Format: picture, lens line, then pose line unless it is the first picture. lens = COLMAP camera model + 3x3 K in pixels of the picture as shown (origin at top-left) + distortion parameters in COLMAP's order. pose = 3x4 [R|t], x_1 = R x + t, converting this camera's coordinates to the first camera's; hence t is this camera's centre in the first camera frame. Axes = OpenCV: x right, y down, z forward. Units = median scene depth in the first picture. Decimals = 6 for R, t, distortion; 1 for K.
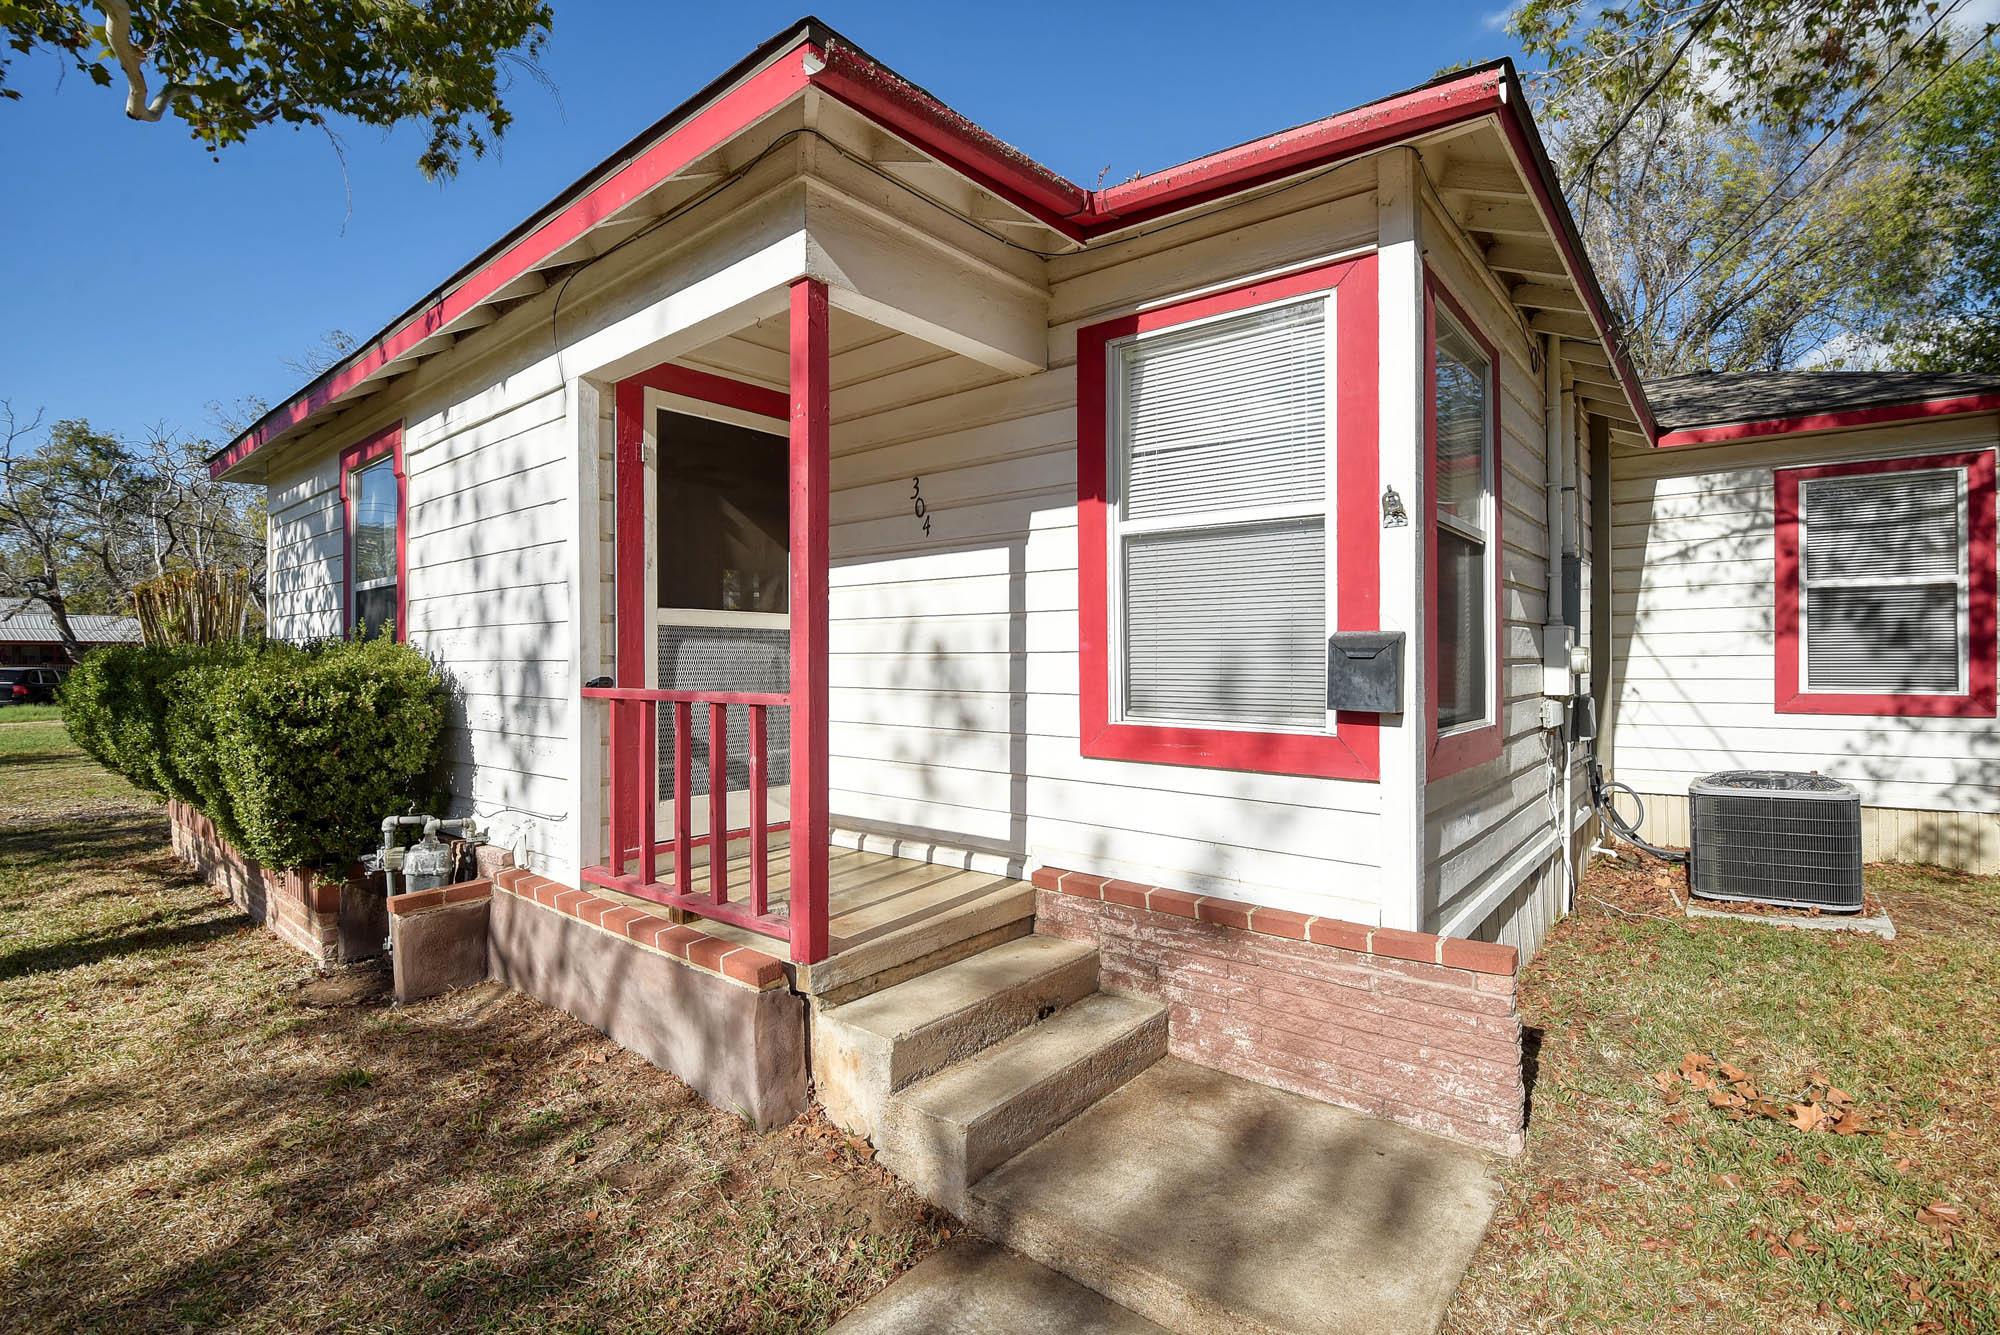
lens RADIAL K [[925.7, 0, 1012.7], [0, 925.7, 661.3], [0, 0, 1]] dist [-0.026303, -0.004960]
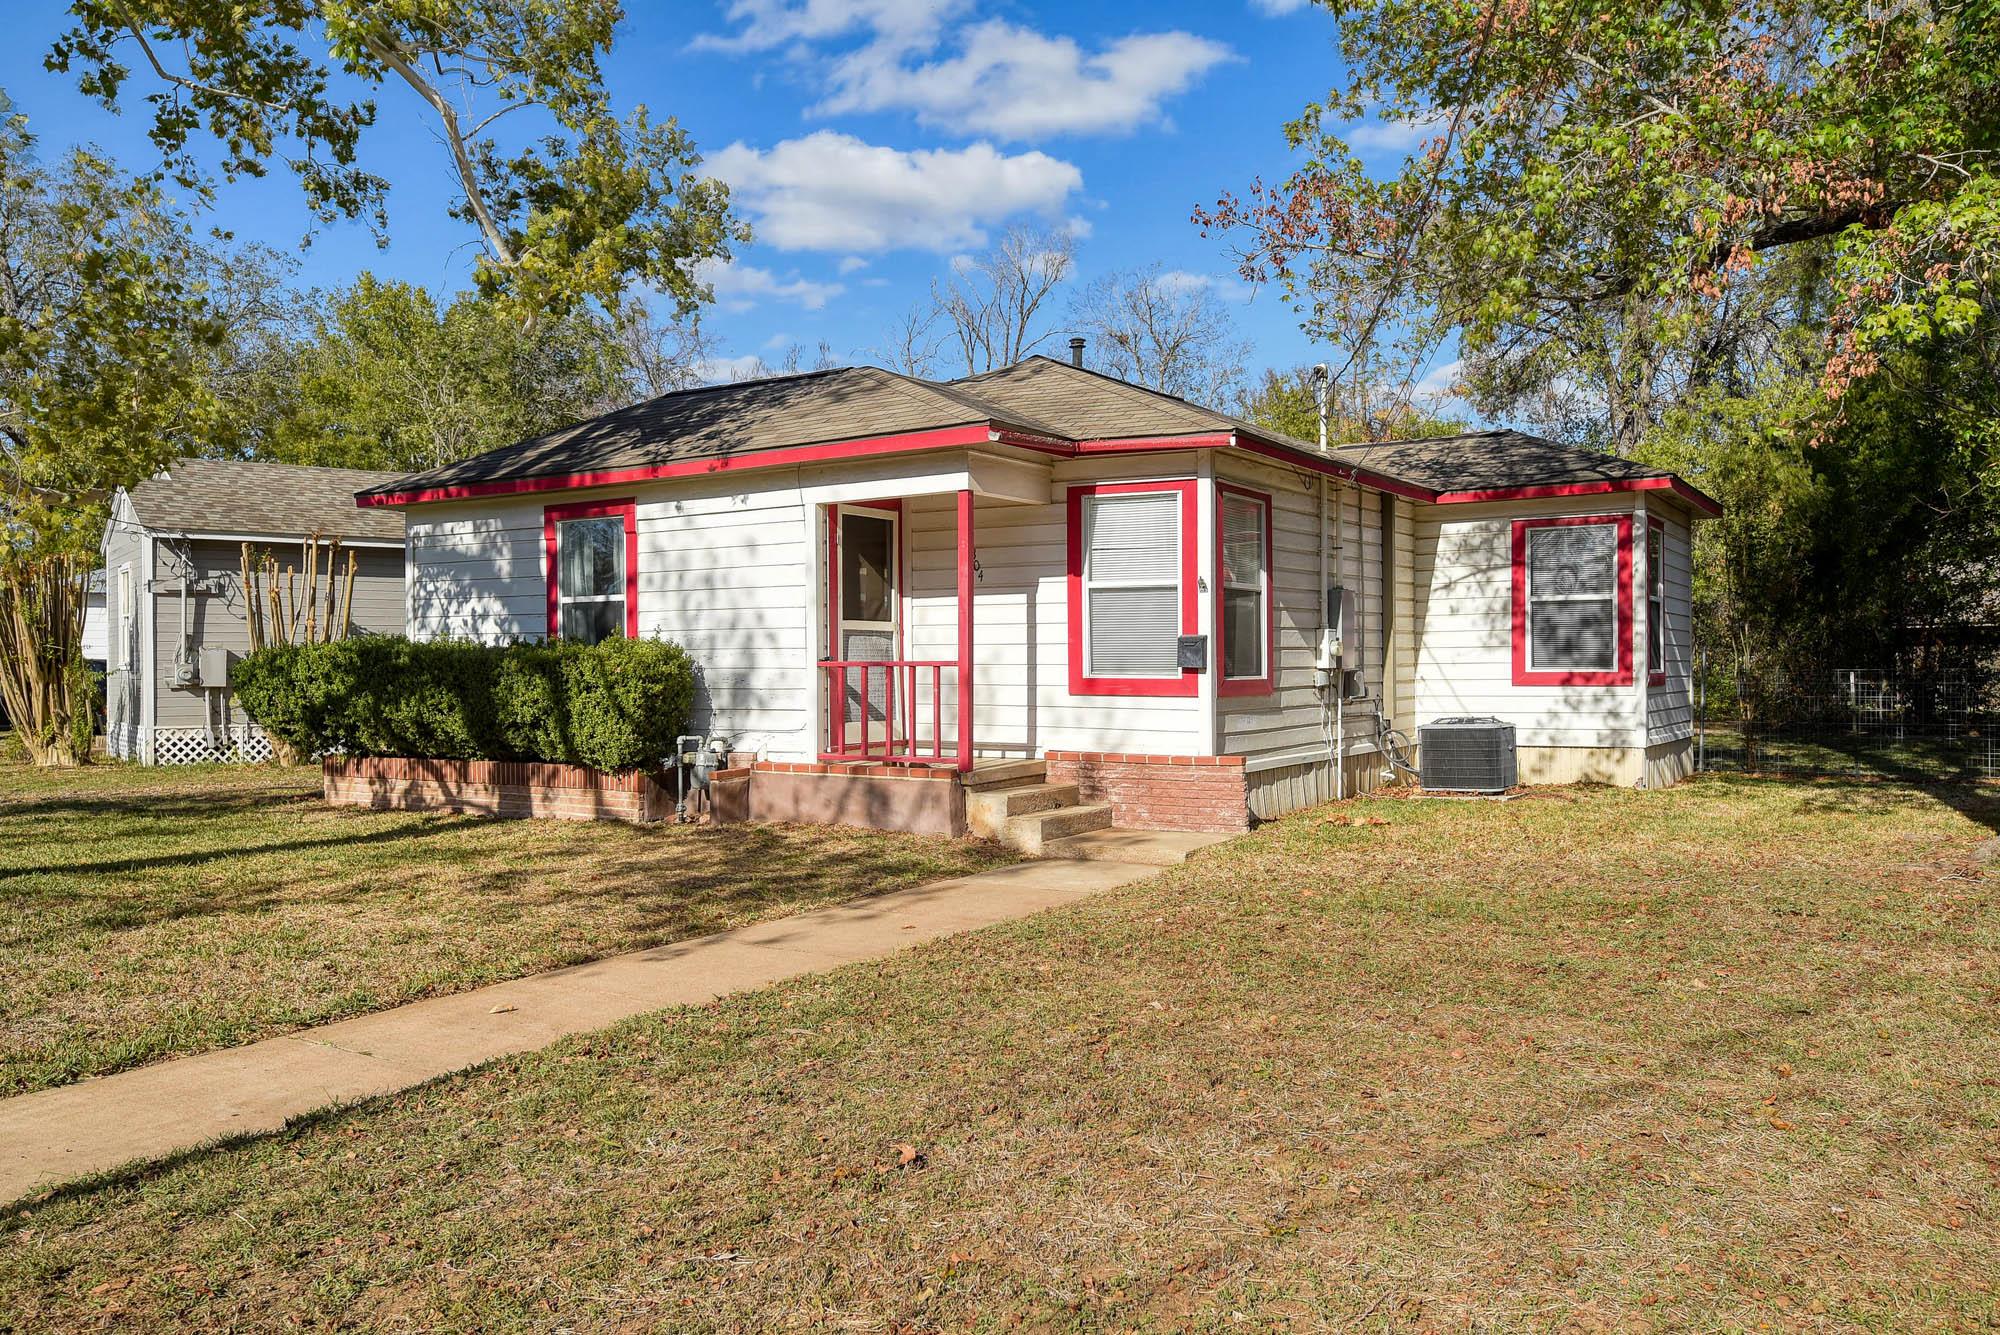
lens RADIAL K [[1582.9, 0, 999.4], [0, 1582.9, 668.2], [0, 0, 1]] dist [-0.001300, -0.003561]
pose [[0.992517, -0.001858, 0.122091, -0.508479], [0.001494, 0.999994, 0.003073, 0.033770], [-0.122096, -0.002868, 0.992514, -2.478799]]
